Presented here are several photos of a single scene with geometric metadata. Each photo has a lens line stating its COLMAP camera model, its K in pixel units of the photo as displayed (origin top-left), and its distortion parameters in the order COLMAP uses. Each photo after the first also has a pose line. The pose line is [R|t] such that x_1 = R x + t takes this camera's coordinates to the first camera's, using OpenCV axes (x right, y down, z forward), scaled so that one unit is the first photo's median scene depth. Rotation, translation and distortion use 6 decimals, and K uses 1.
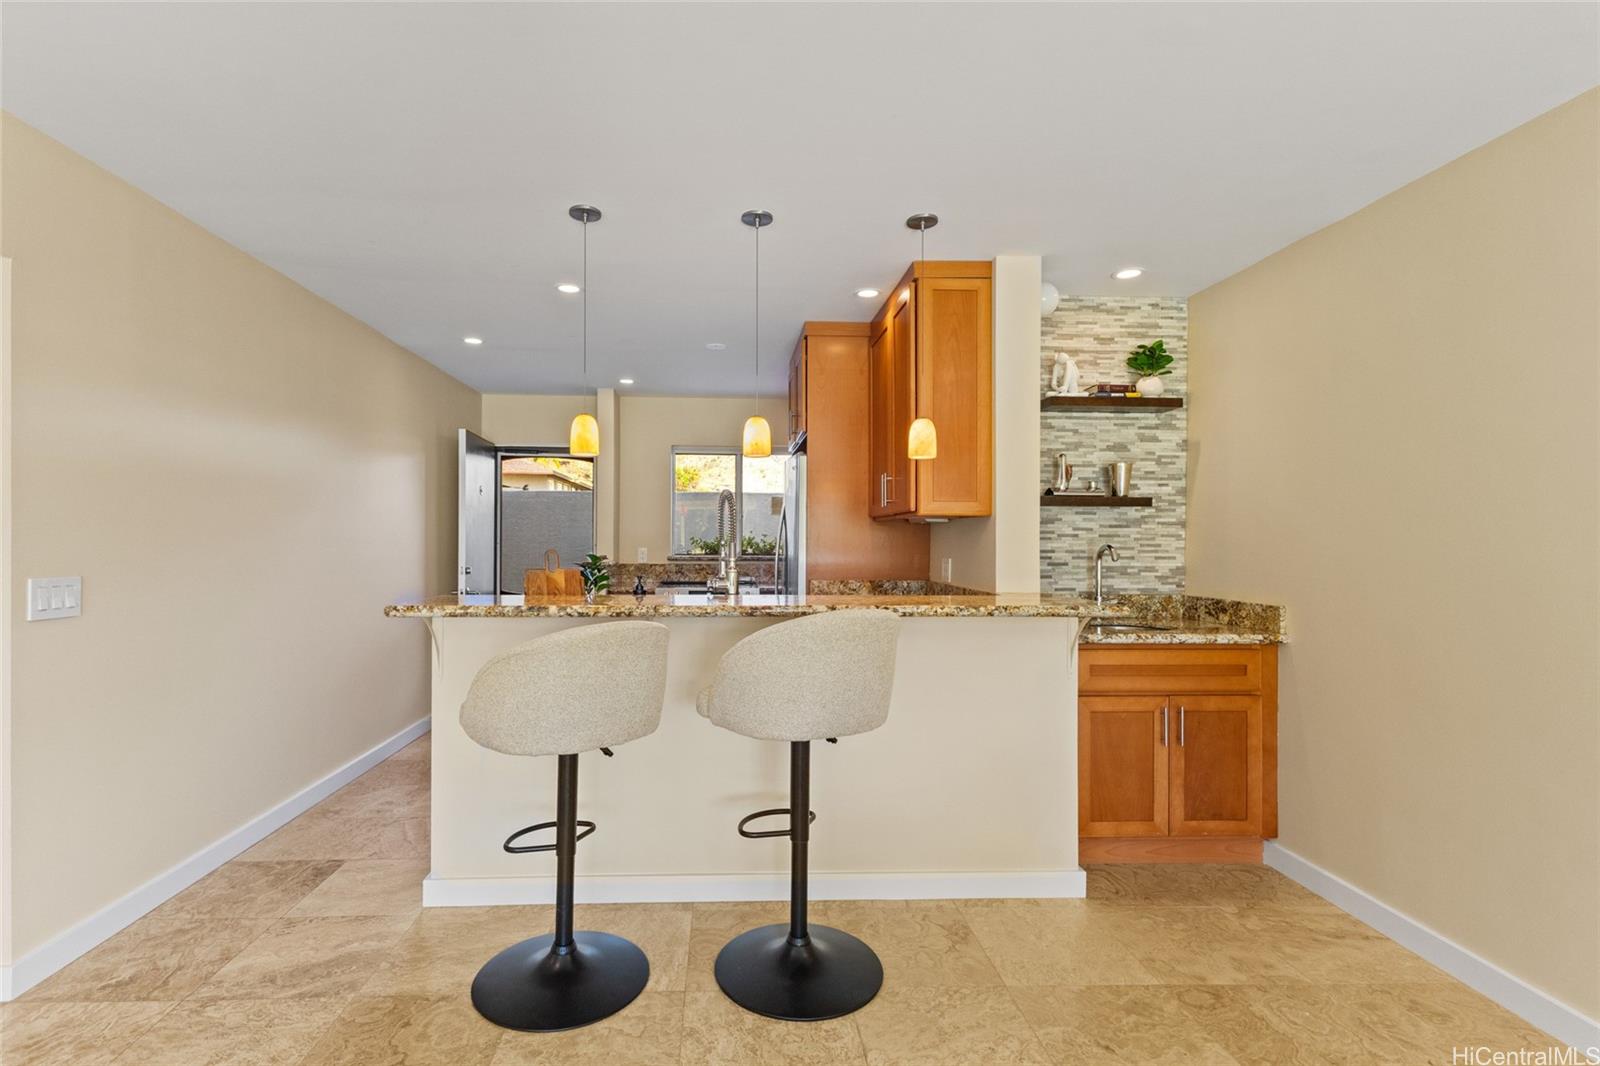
lens RADIAL K [[760.2, 0, 795.2], [0, 760.2, 545.0], [0, 0, 1]] dist [0.003784, 0.001101]
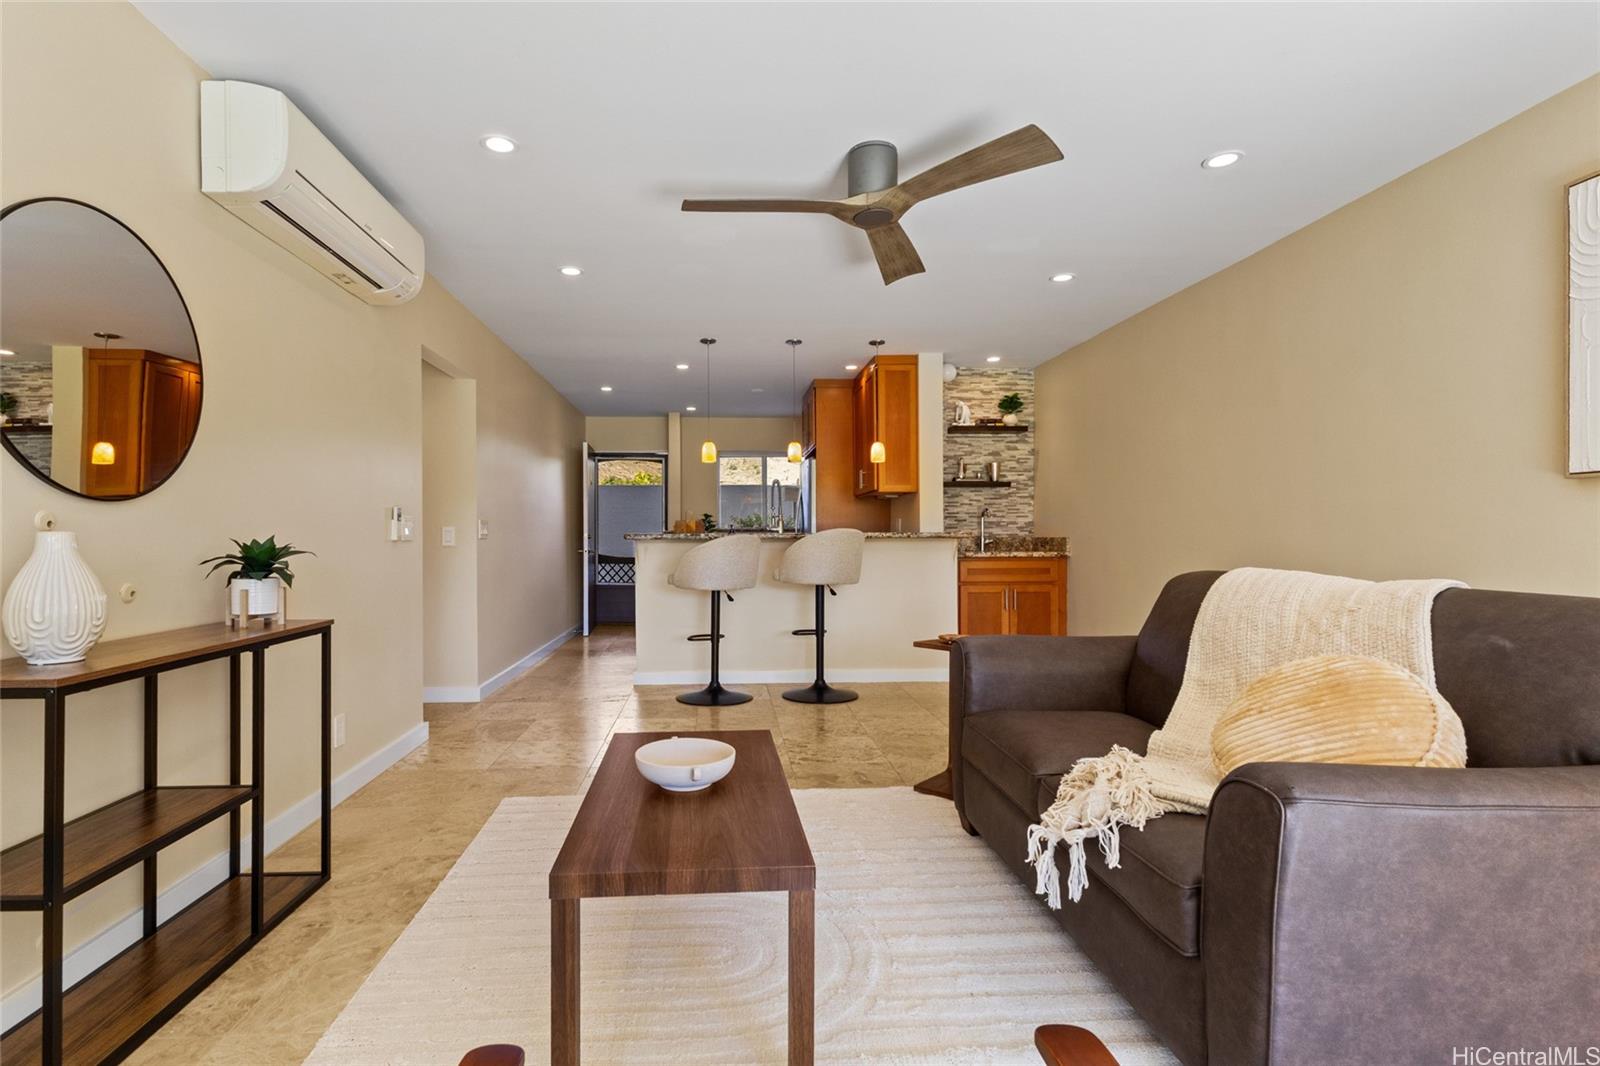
lens RADIAL K [[760.2, 0, 795.2], [0, 760.2, 545.0], [0, 0, 1]] dist [0.003784, 0.001101]
pose [[0.999919, -0.009783, 0.008179, -0.052539], [0.009740, 0.999939, 0.005207, 0.070058], [-0.008229, -0.005127, 0.999953, -0.765533]]
